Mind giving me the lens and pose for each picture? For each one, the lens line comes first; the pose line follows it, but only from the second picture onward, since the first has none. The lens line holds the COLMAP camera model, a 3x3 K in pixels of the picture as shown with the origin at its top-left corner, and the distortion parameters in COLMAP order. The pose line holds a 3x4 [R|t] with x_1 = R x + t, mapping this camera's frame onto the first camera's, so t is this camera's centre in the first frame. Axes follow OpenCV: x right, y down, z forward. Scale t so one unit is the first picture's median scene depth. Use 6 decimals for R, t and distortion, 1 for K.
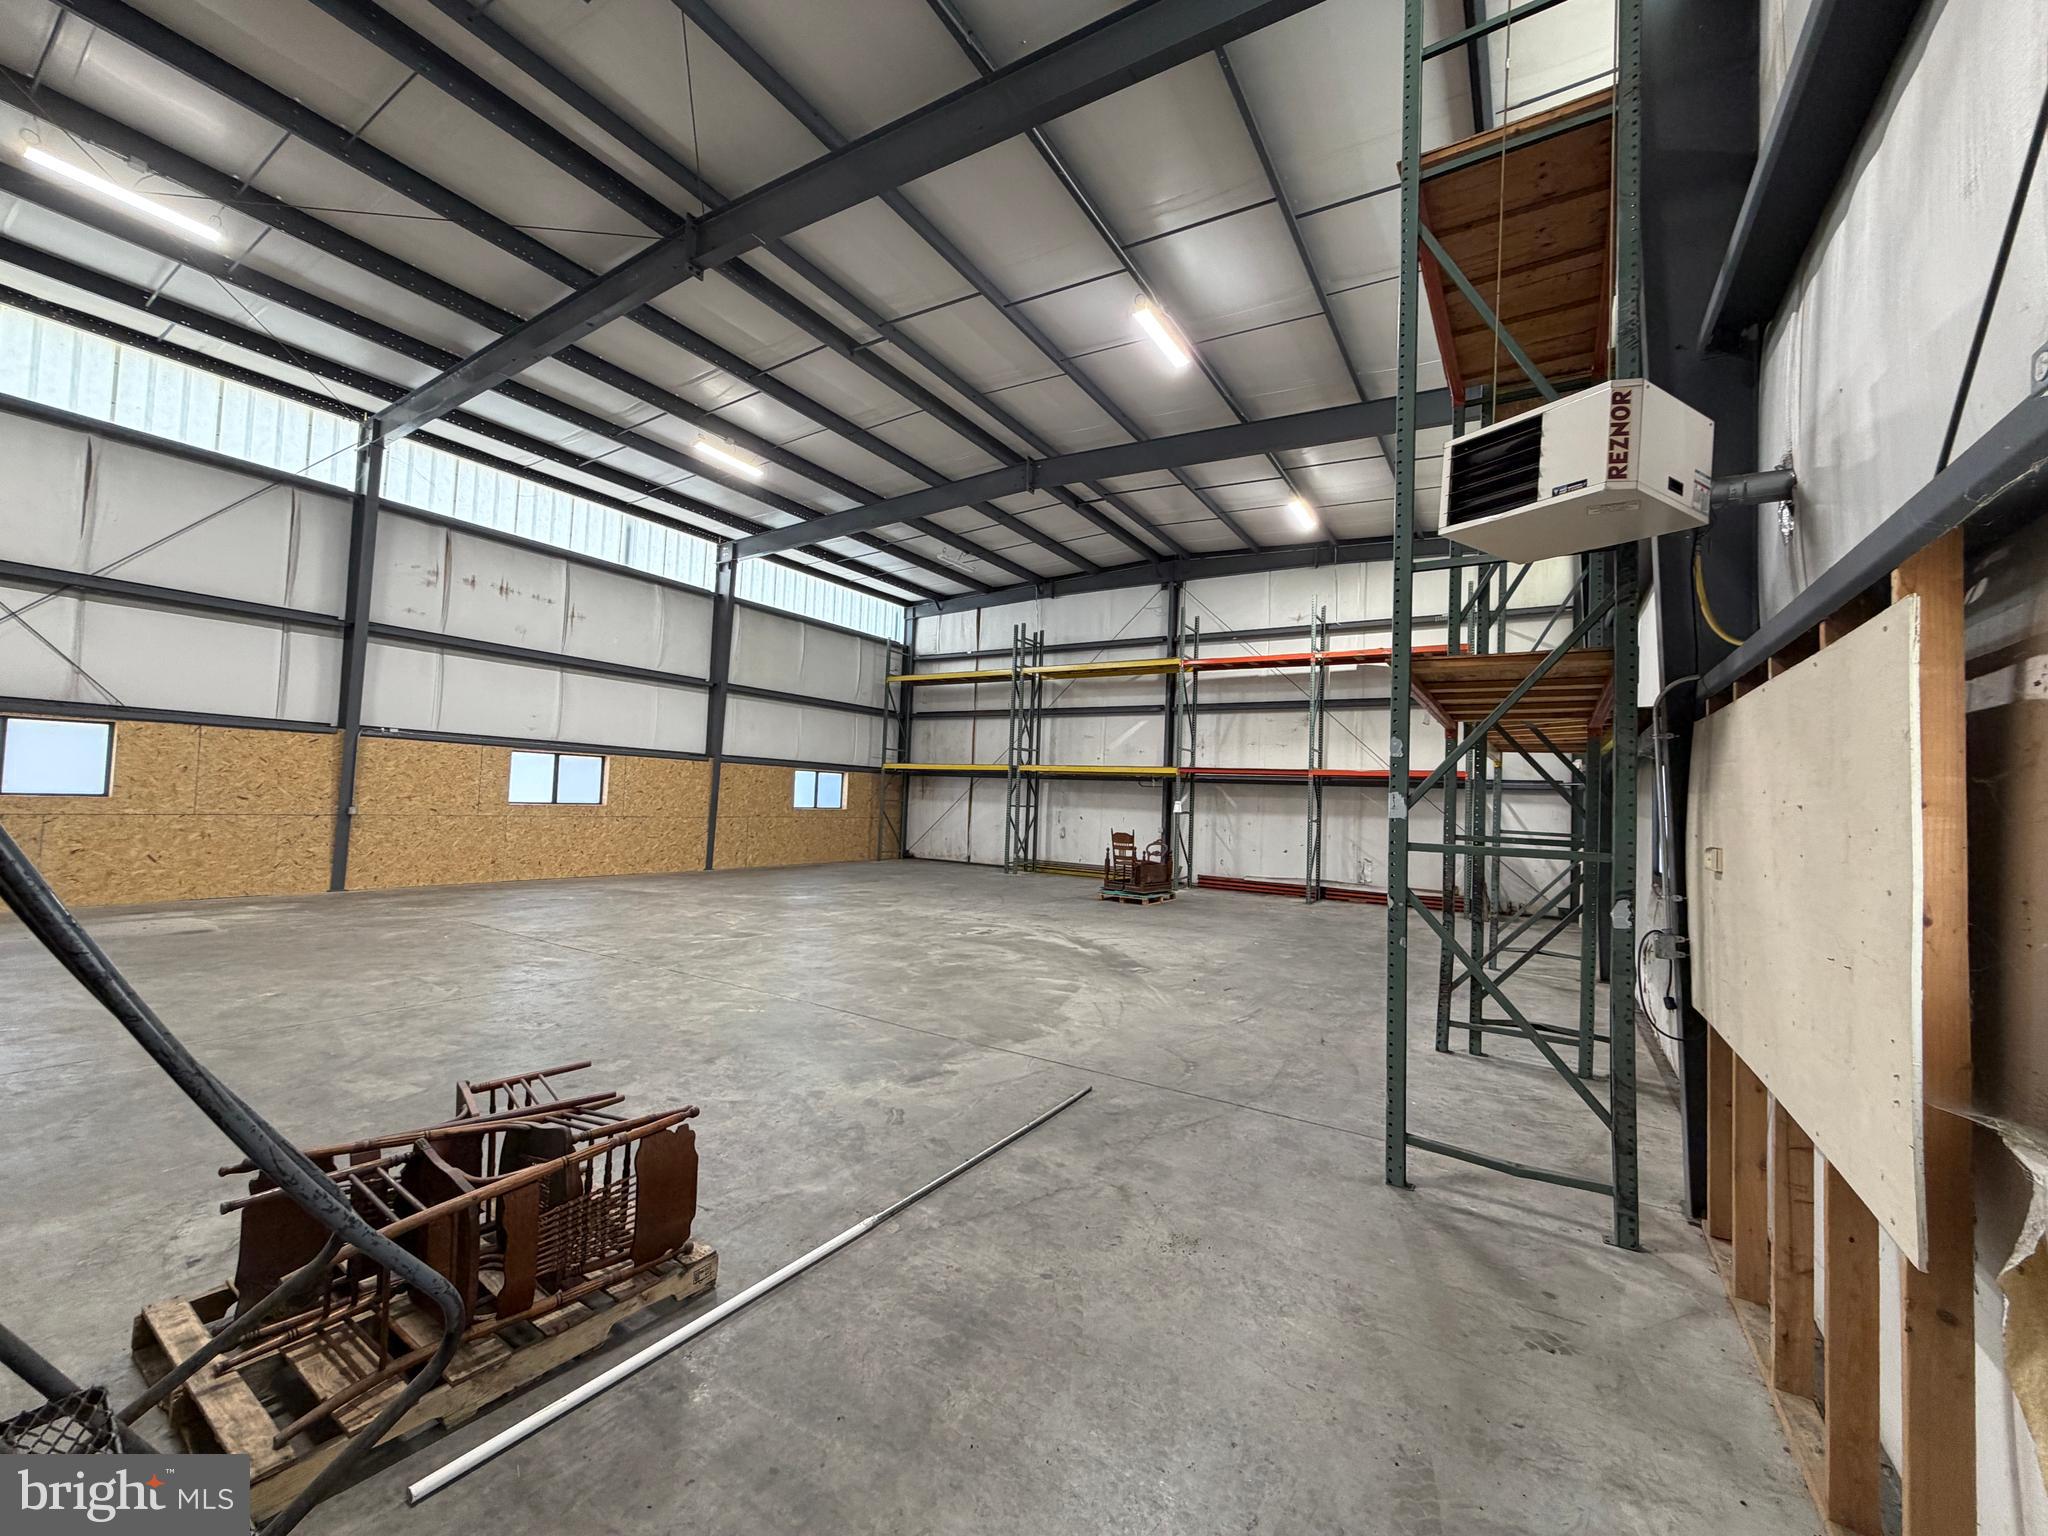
lens RADIAL K [[816.4, 0, 1018.6], [0, 816.4, 759.4], [0, 0, 1]] dist [-0.000013, 0.000291]
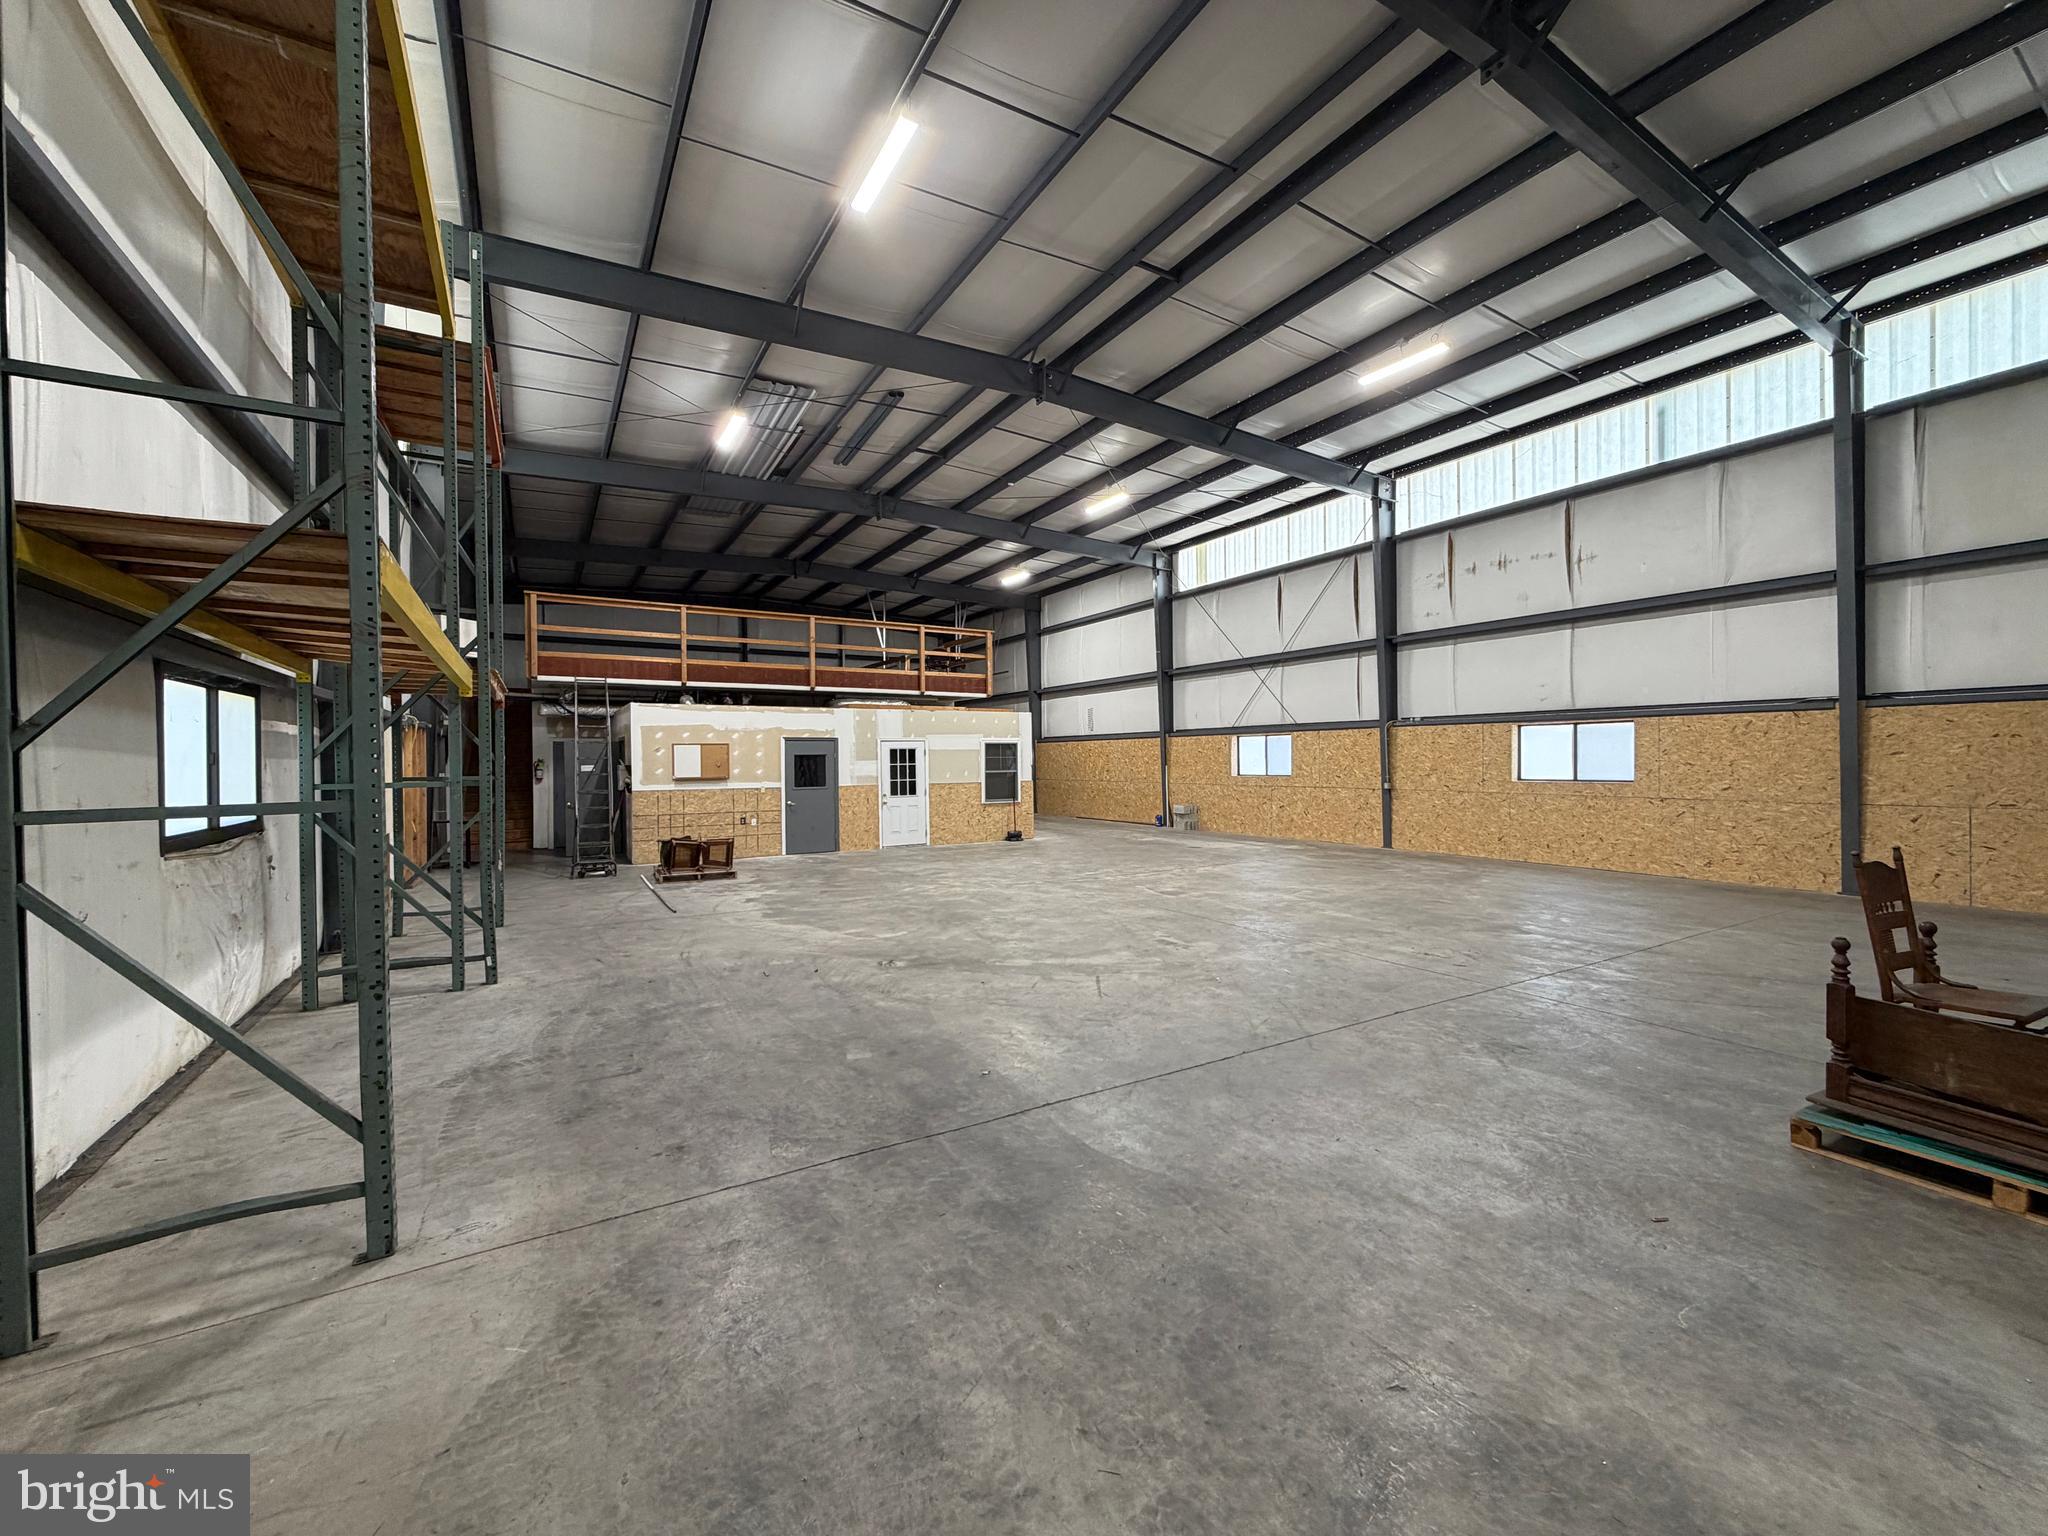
lens RADIAL K [[816.4, 0, 1017.7], [0, 816.4, 770.7], [0, 0, 1]] dist [-0.000013, 0.000291]
pose [[-0.455938, -0.026123, -0.889628, 0.440946], [0.034360, 0.998307, -0.046924, 0.058983], [0.889348, -0.051962, -0.454269, 0.794457]]
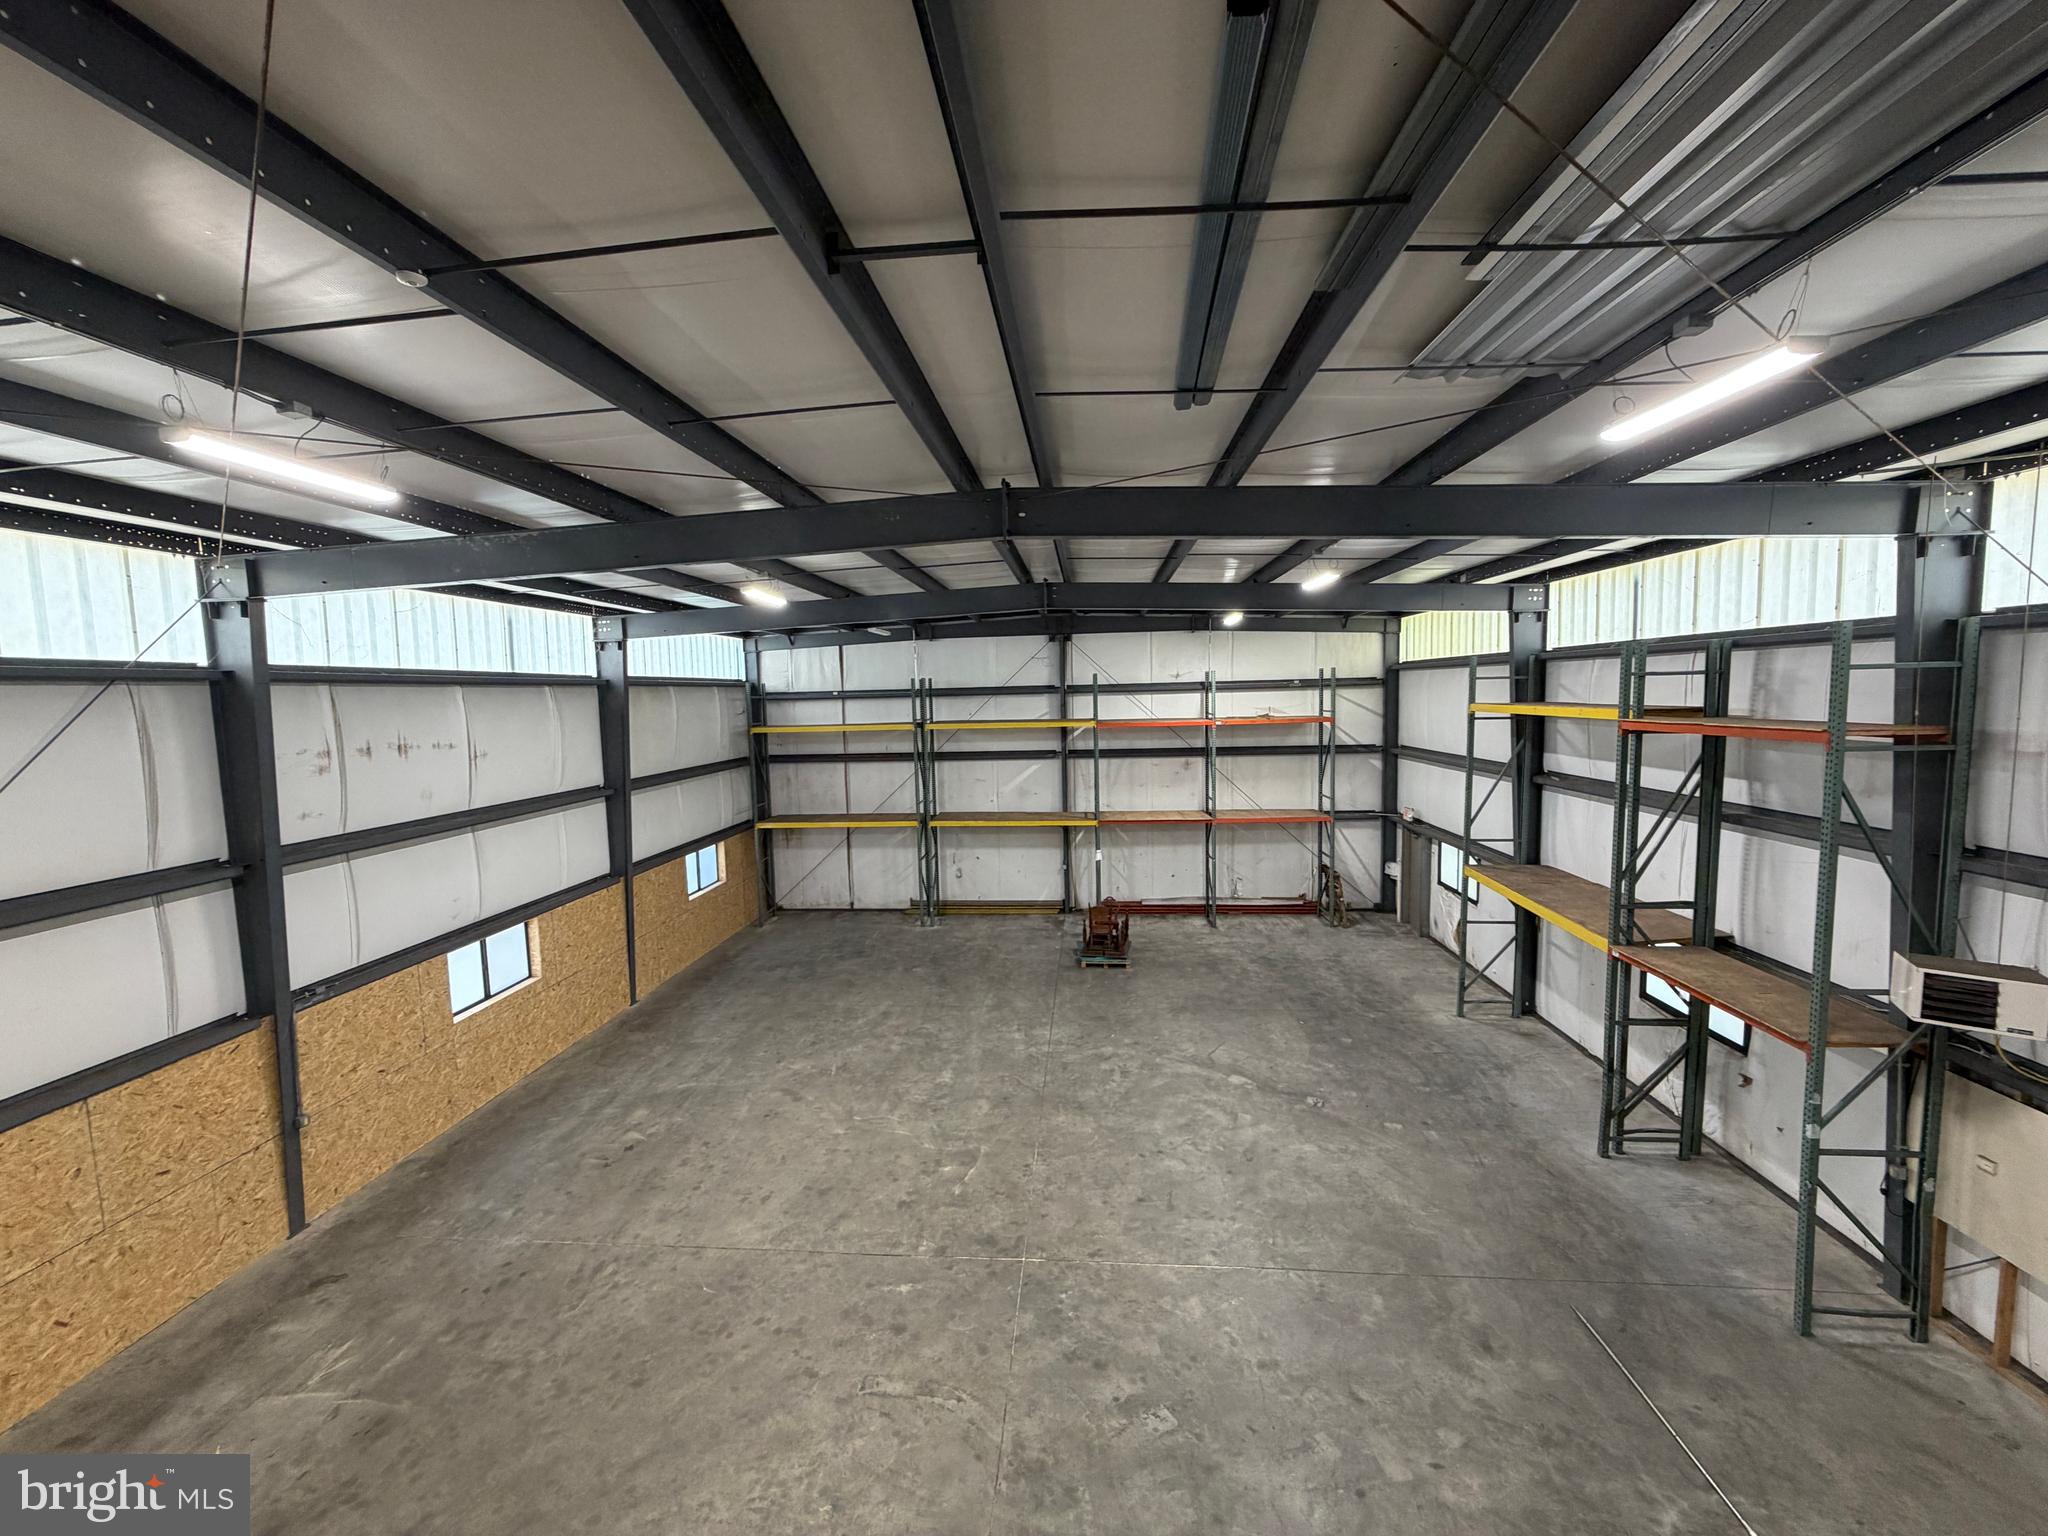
lens RADIAL K [[816.4, 0, 1017.1], [0, 816.4, 757.2], [0, 0, 1]] dist [-0.000013, 0.000291]
pose [[0.886425, -0.099112, 0.452137, -0.411502], [0.037888, 0.989065, 0.142529, -0.246576], [-0.461319, -0.109211, 0.880487, 0.085661]]
